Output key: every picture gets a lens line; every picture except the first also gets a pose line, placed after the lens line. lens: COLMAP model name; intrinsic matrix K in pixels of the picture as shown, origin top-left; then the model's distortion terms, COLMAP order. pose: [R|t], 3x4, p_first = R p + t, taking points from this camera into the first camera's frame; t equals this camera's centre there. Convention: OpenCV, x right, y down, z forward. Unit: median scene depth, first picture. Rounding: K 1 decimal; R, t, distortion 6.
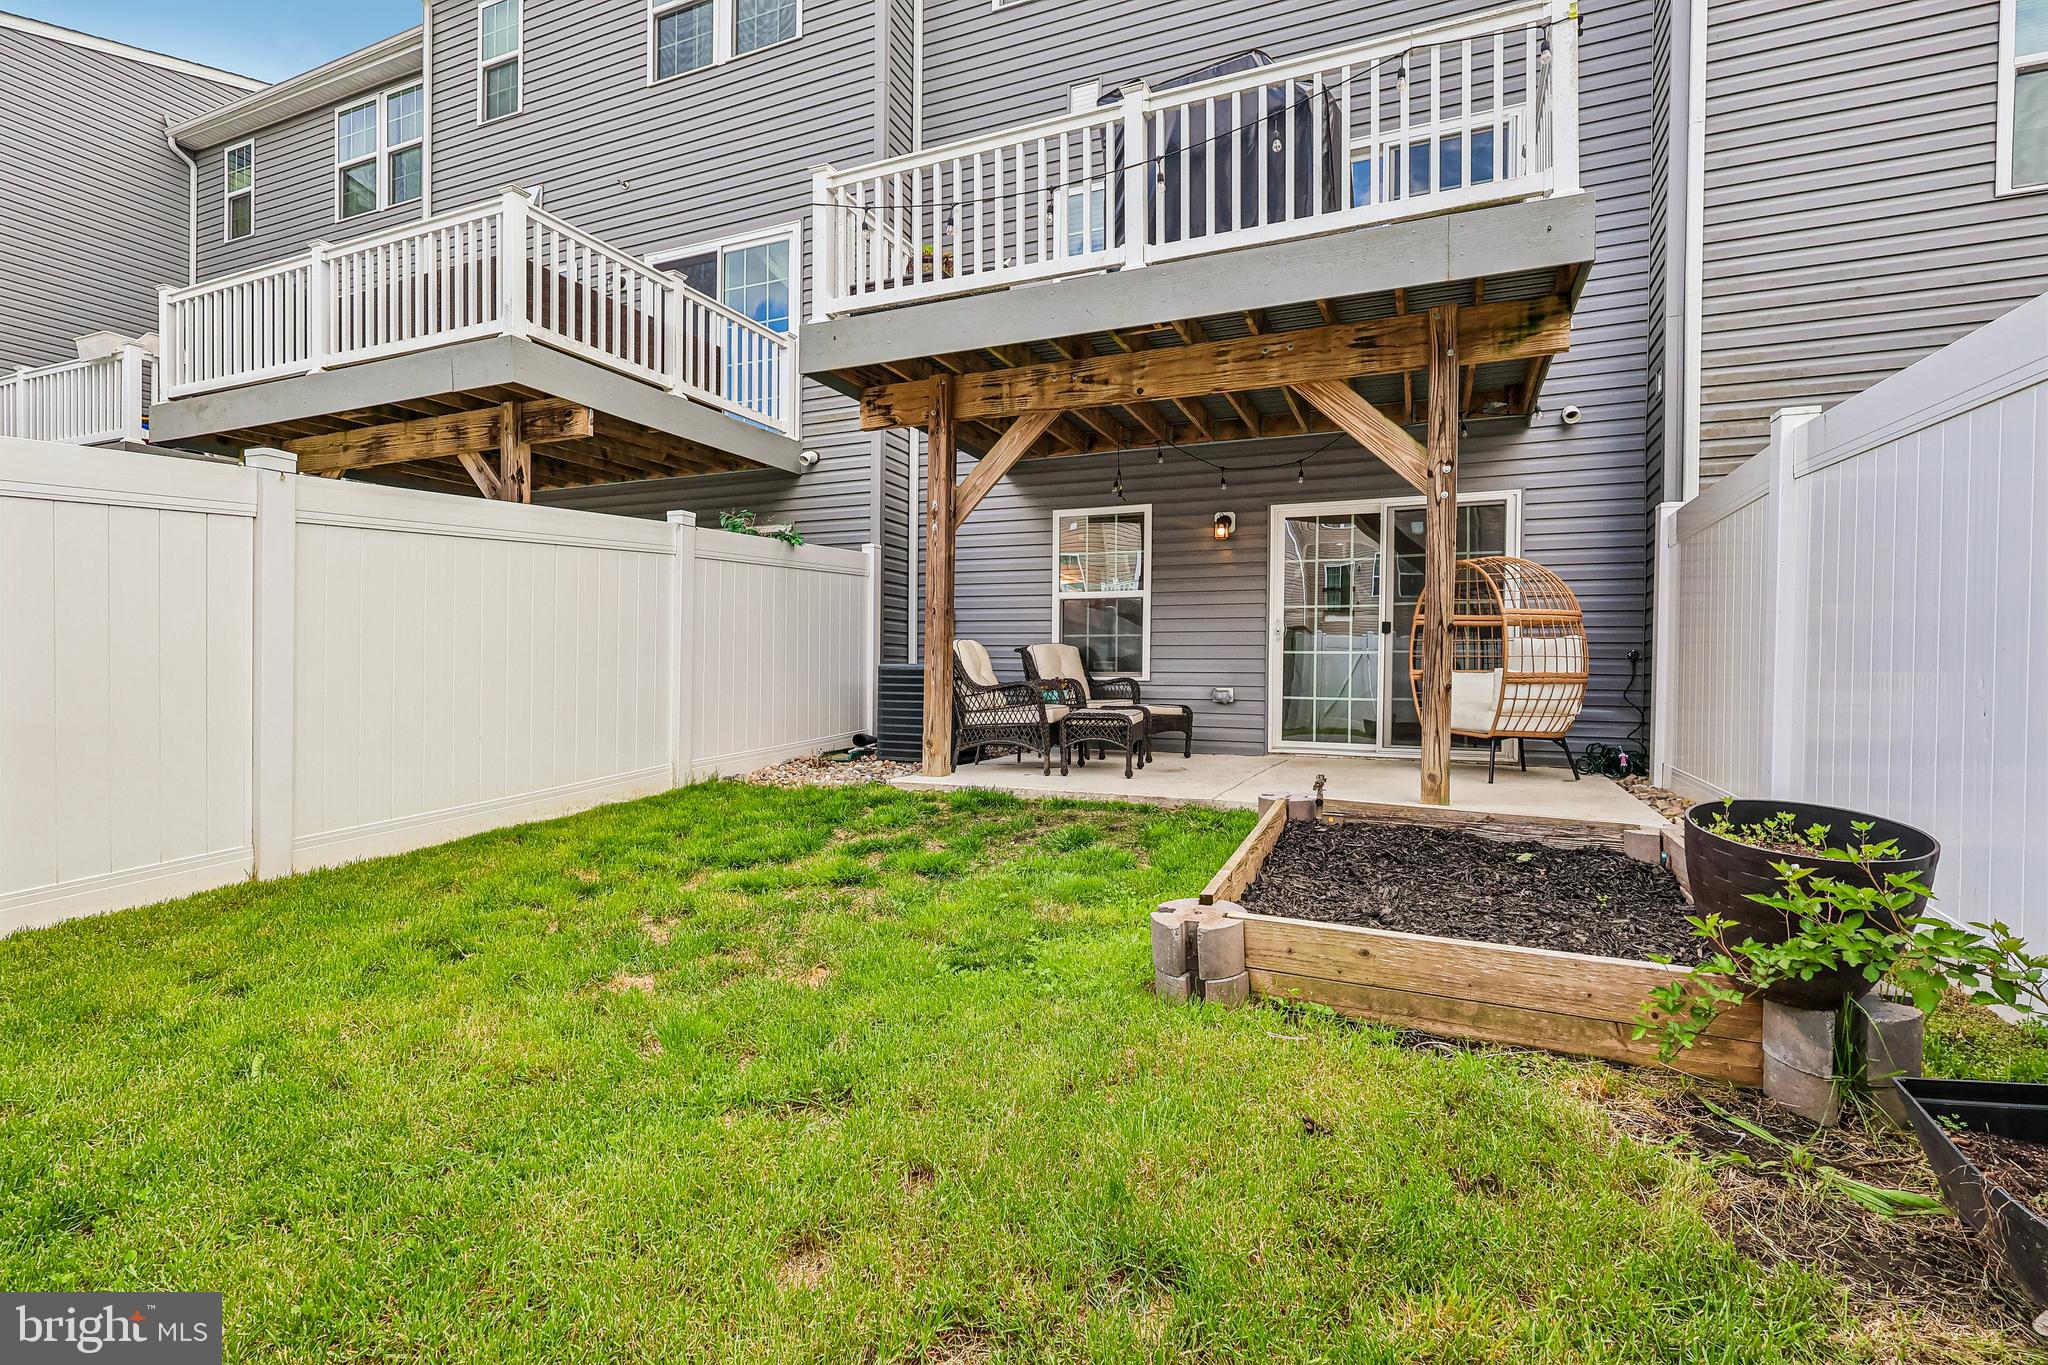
lens RADIAL K [[949.5, 0, 1024.0], [0, 949.5, 682.5], [0, 0, 1]] dist [-0.000555, 0.000222]
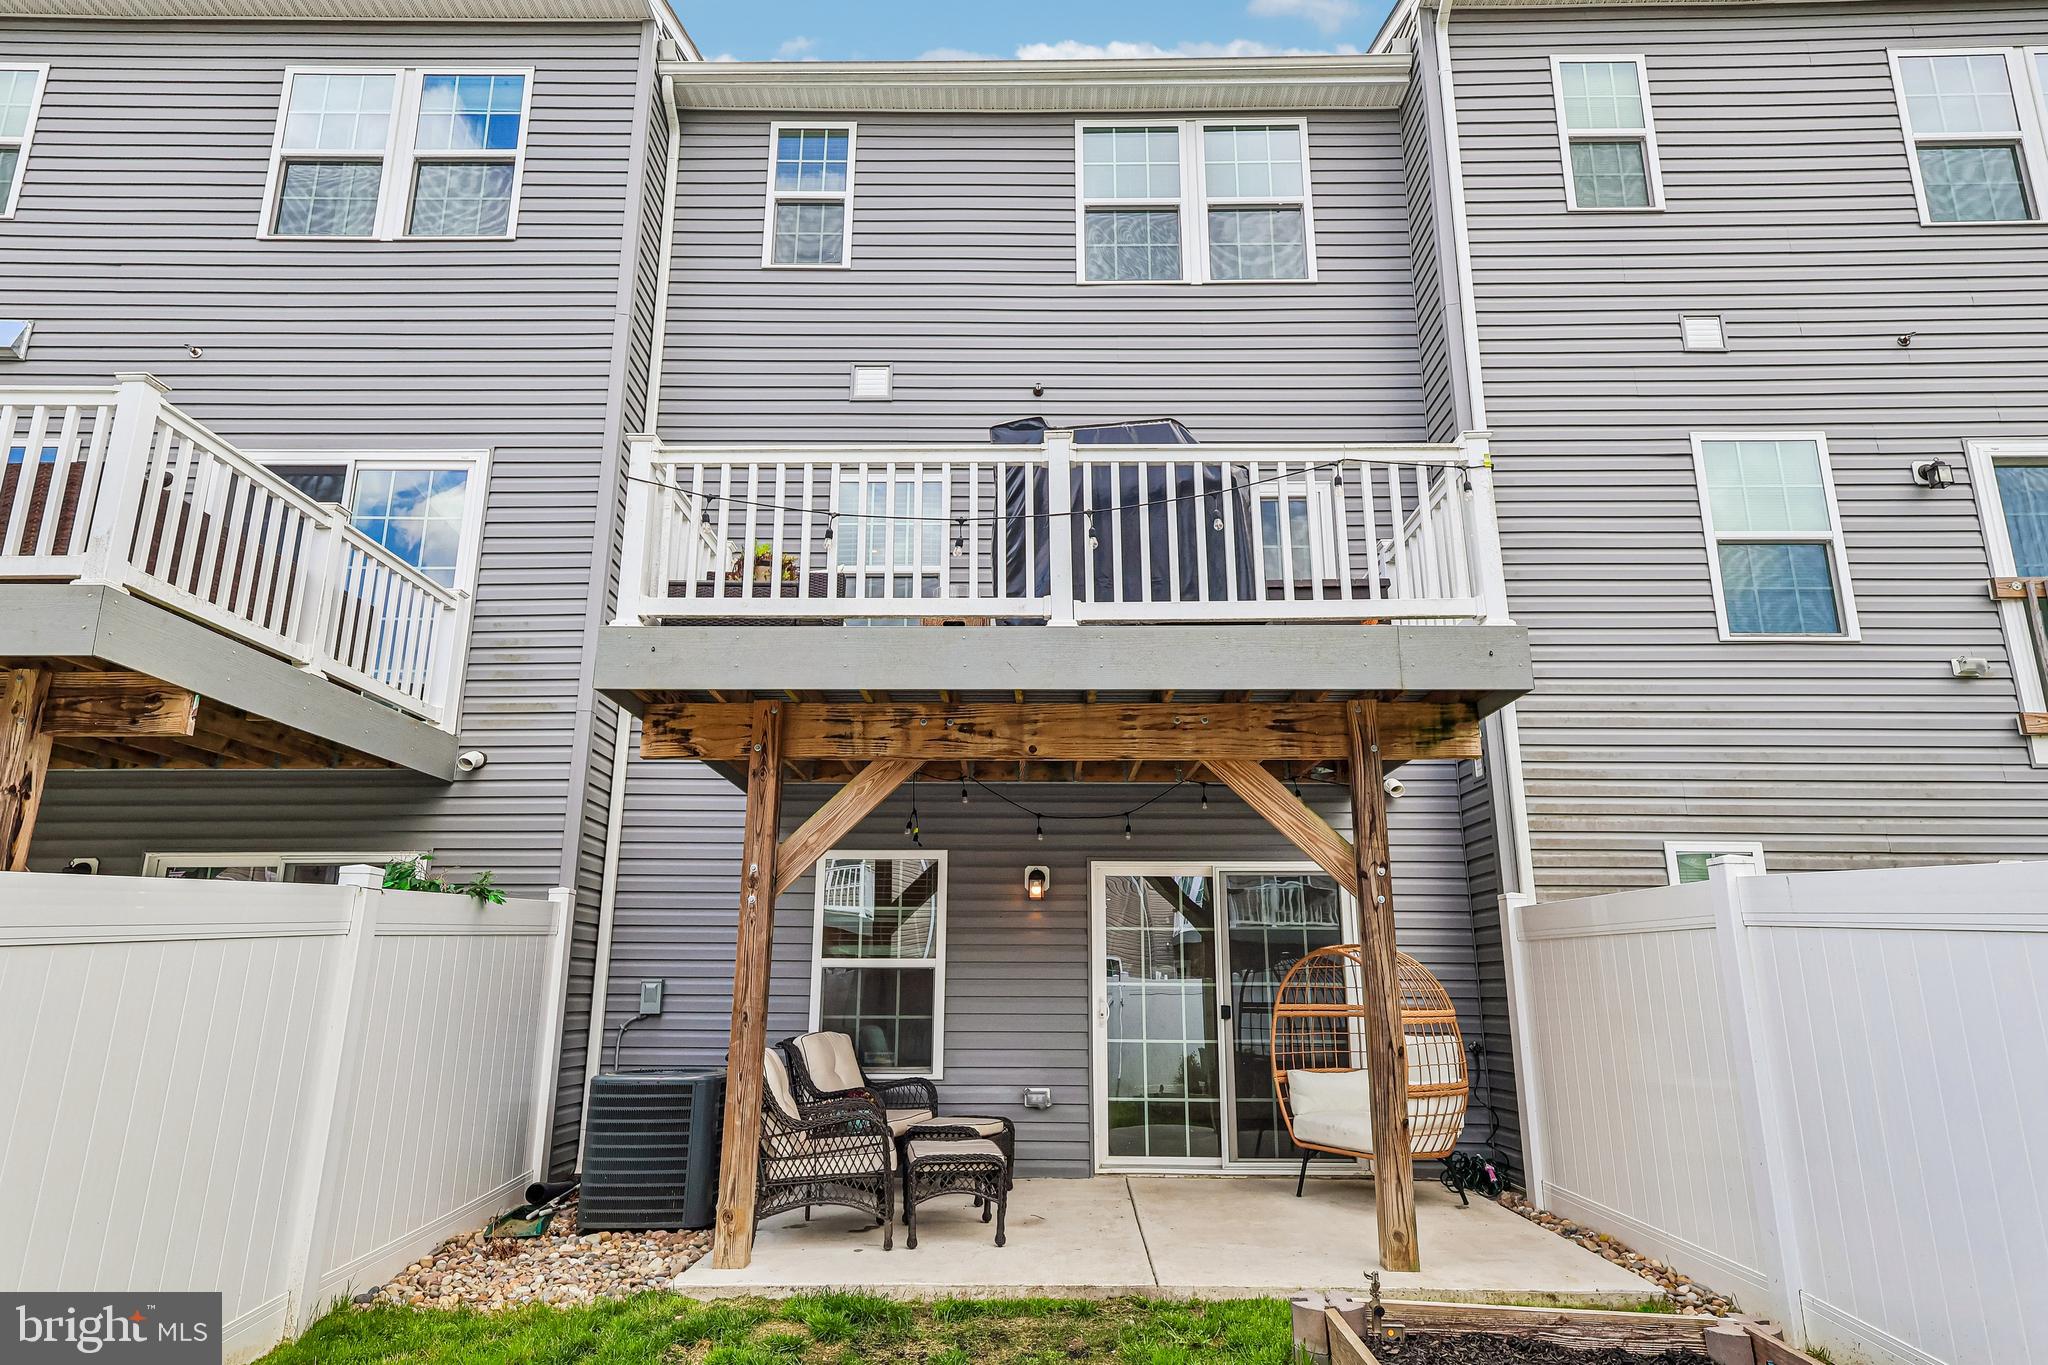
lens RADIAL K [[1175.4, 0, 1024.0], [0, 1175.4, 682.5], [0, 0, 1]] dist [0.022347, 0.000828]
pose [[0.920671, 0.092351, 0.379257, -0.263671], [0.008369, 0.966716, -0.255716, -0.089743], [-0.390250, 0.238605, 0.889254, 0.055691]]
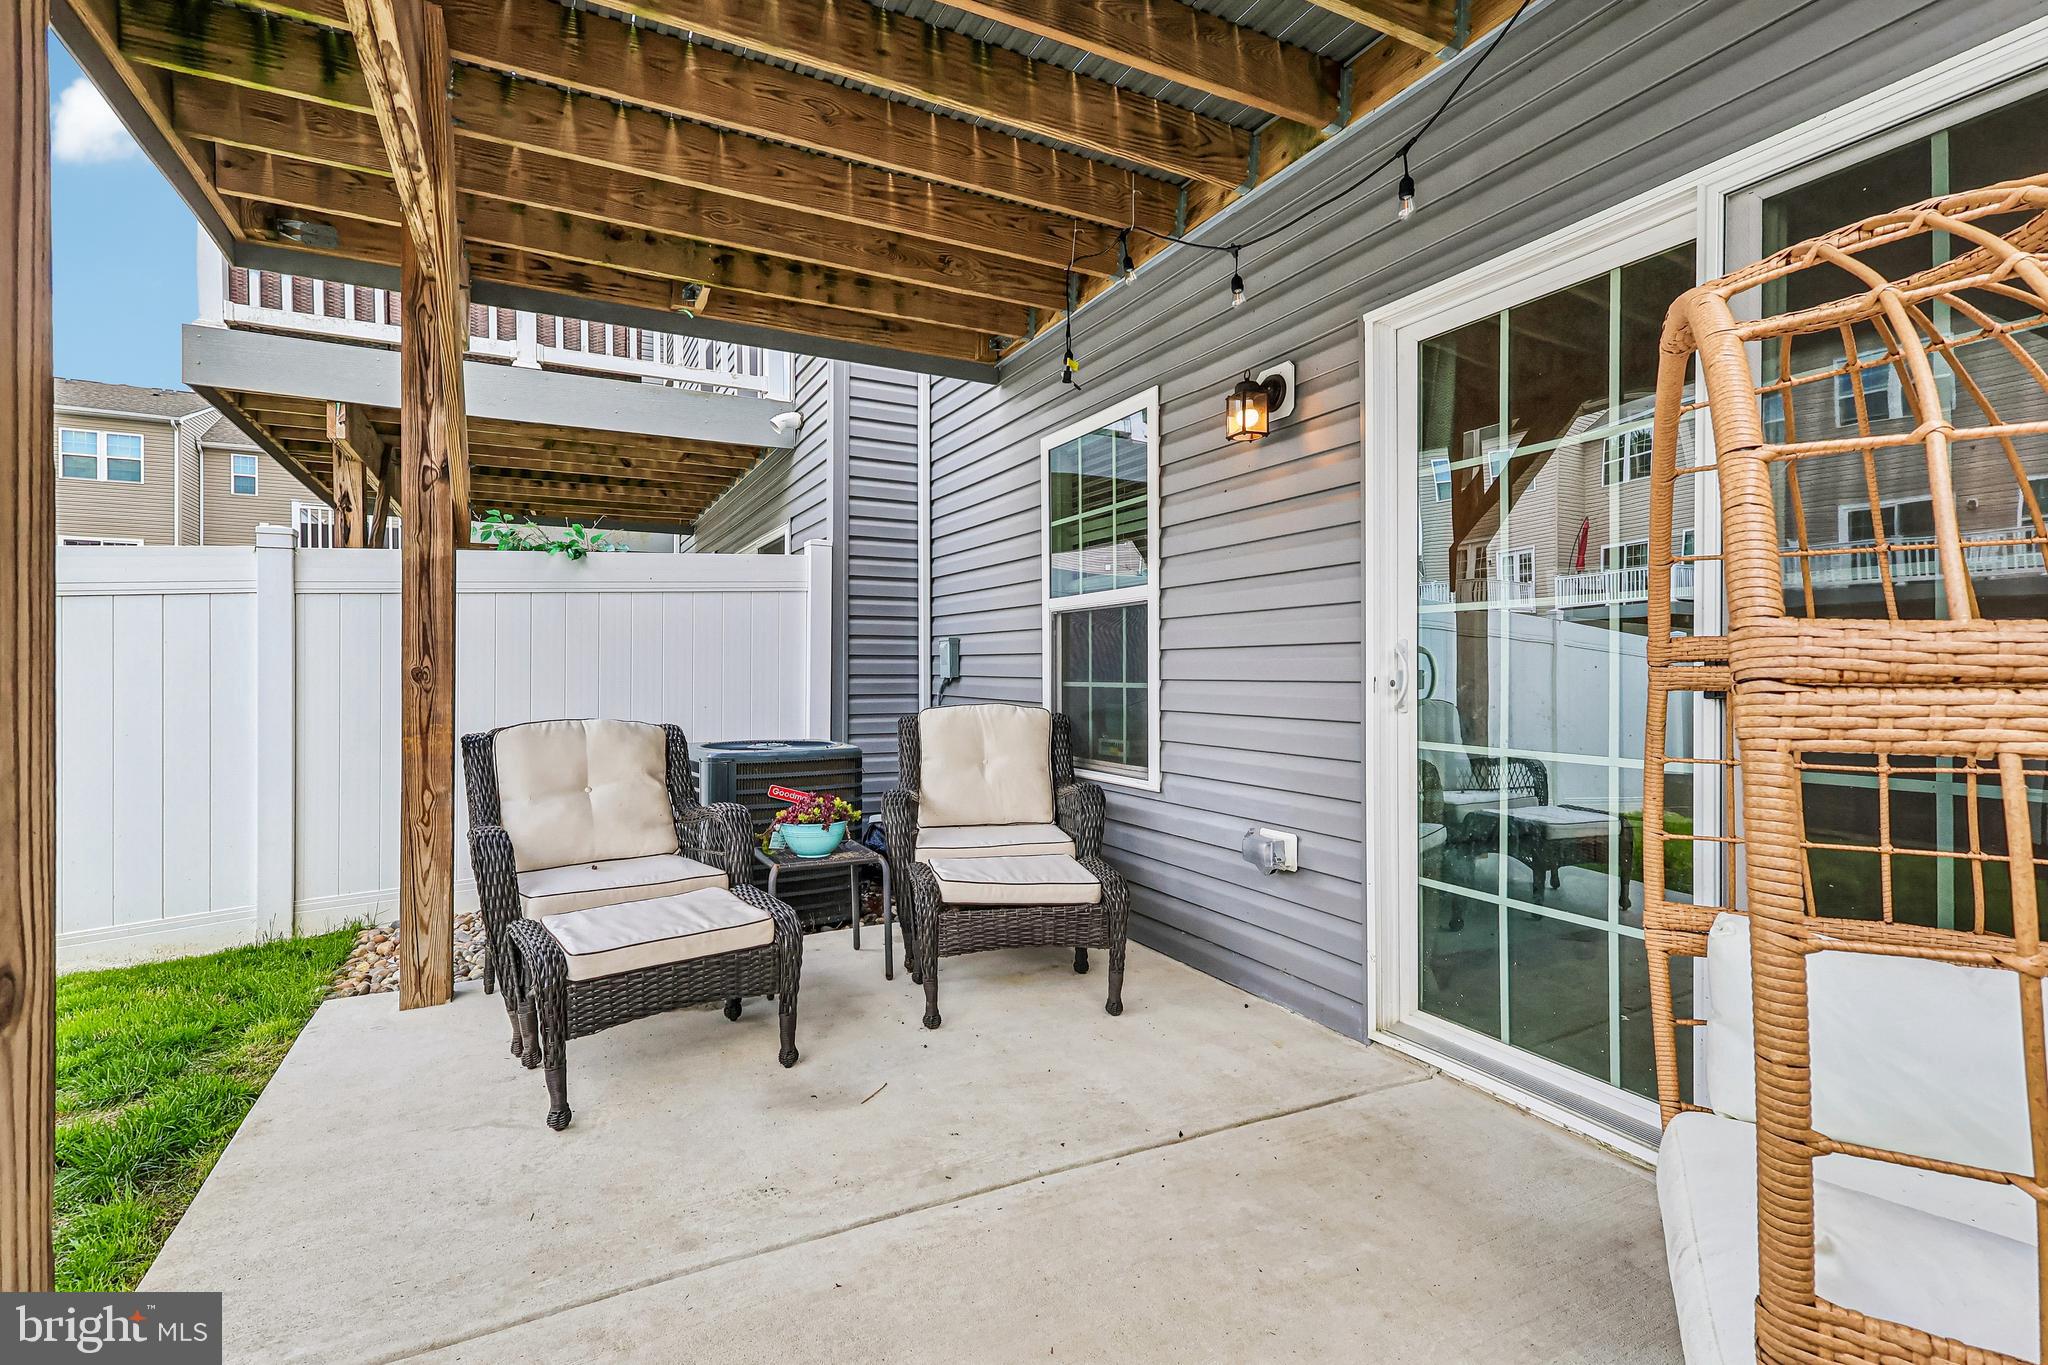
lens RADIAL K [[949.5, 0, 1024.0], [0, 949.5, 682.5], [0, 0, 1]] dist [-0.000555, 0.000222]
pose [[0.775685, -0.005520, -0.631097, 0.474143], [0.000992, 0.999971, -0.007528, -0.064132], [0.631120, 0.005213, 0.775668, 0.821479]]
